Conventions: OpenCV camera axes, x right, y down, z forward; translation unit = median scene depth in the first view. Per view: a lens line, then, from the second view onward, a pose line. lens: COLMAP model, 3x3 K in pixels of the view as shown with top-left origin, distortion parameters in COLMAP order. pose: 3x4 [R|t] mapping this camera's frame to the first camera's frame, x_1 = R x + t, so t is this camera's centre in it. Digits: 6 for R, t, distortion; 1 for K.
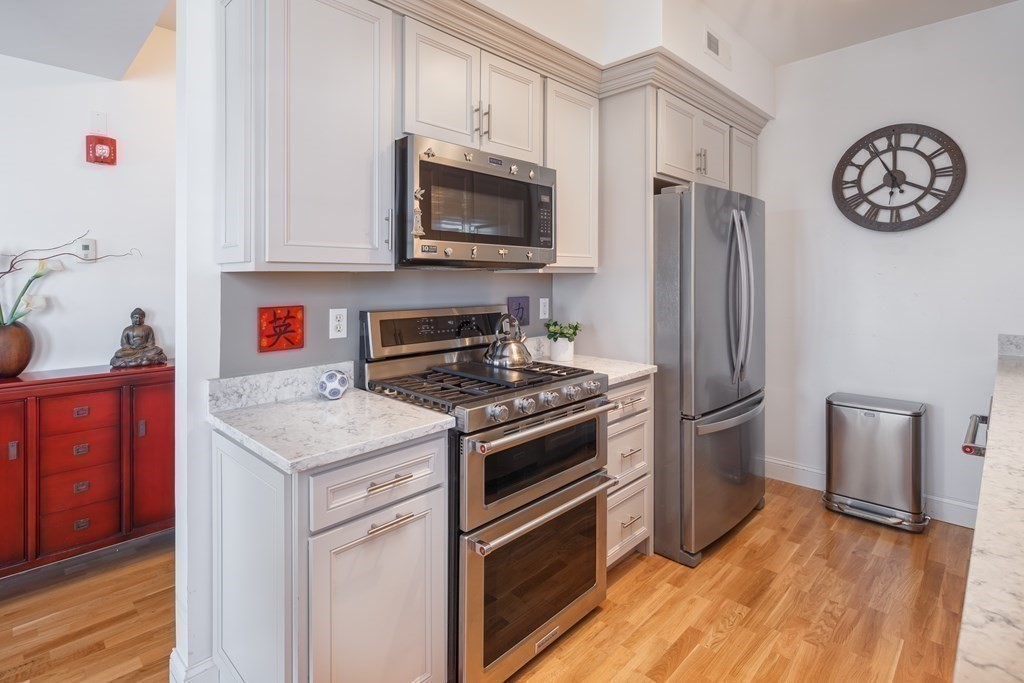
lens RADIAL K [[508.4, 0, 507.5], [0, 508.4, 278.4], [0, 0, 1]] dist [-0.002820, -0.000007]
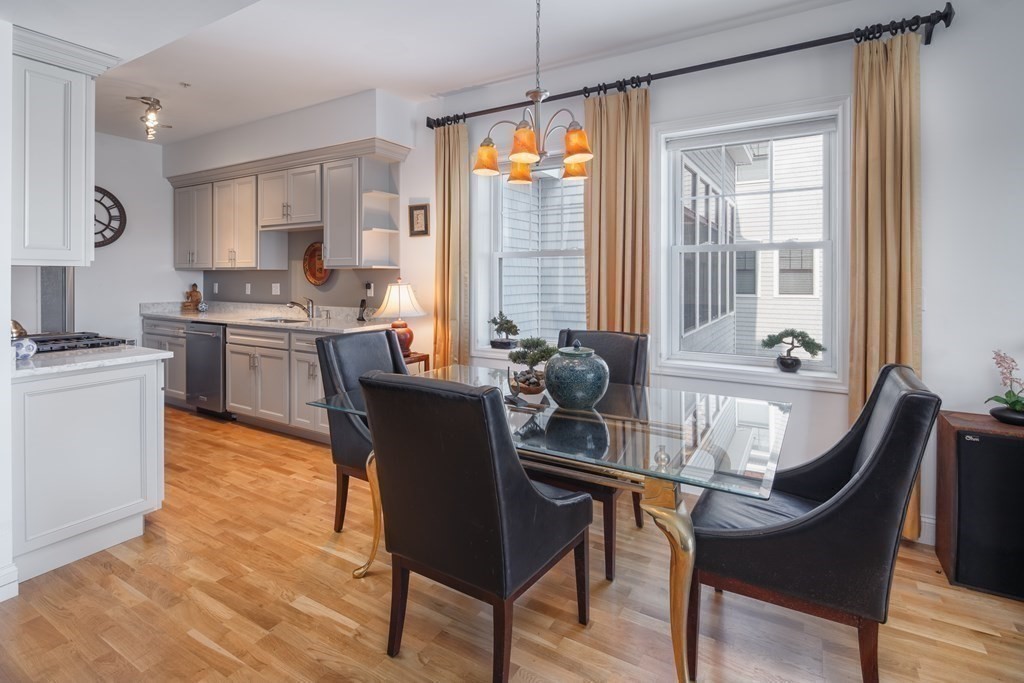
lens RADIAL K [[508.4, 0, 510.7], [0, 508.4, 275.0], [0, 0, 1]] dist [-0.002820, -0.000007]
pose [[-0.228613, 0.006331, 0.973497, -1.250212], [0.002150, 0.999980, -0.005998, 0.012671], [-0.973515, 0.000721, -0.228622, 0.018619]]
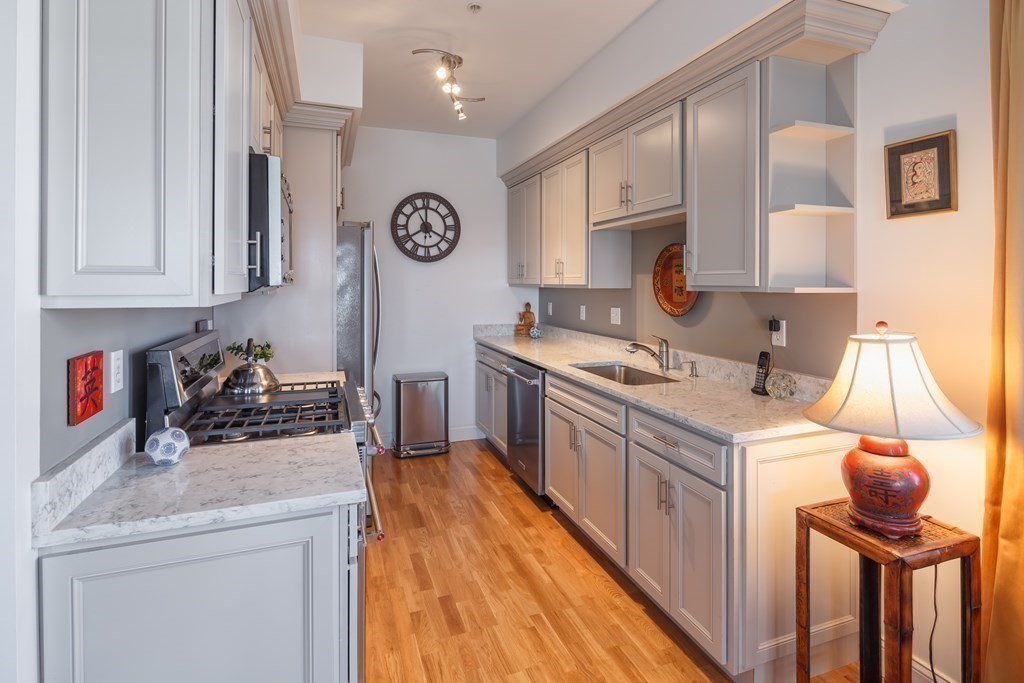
lens RADIAL K [[508.4, 0, 513.6], [0, 508.4, 282.4], [0, 0, 1]] dist [-0.002820, -0.000007]
pose [[0.426281, 0.004716, 0.904578, -0.523558], [-0.000976, 0.999988, -0.004753, -0.025499], [-0.904590, 0.001143, 0.426281, 0.116428]]
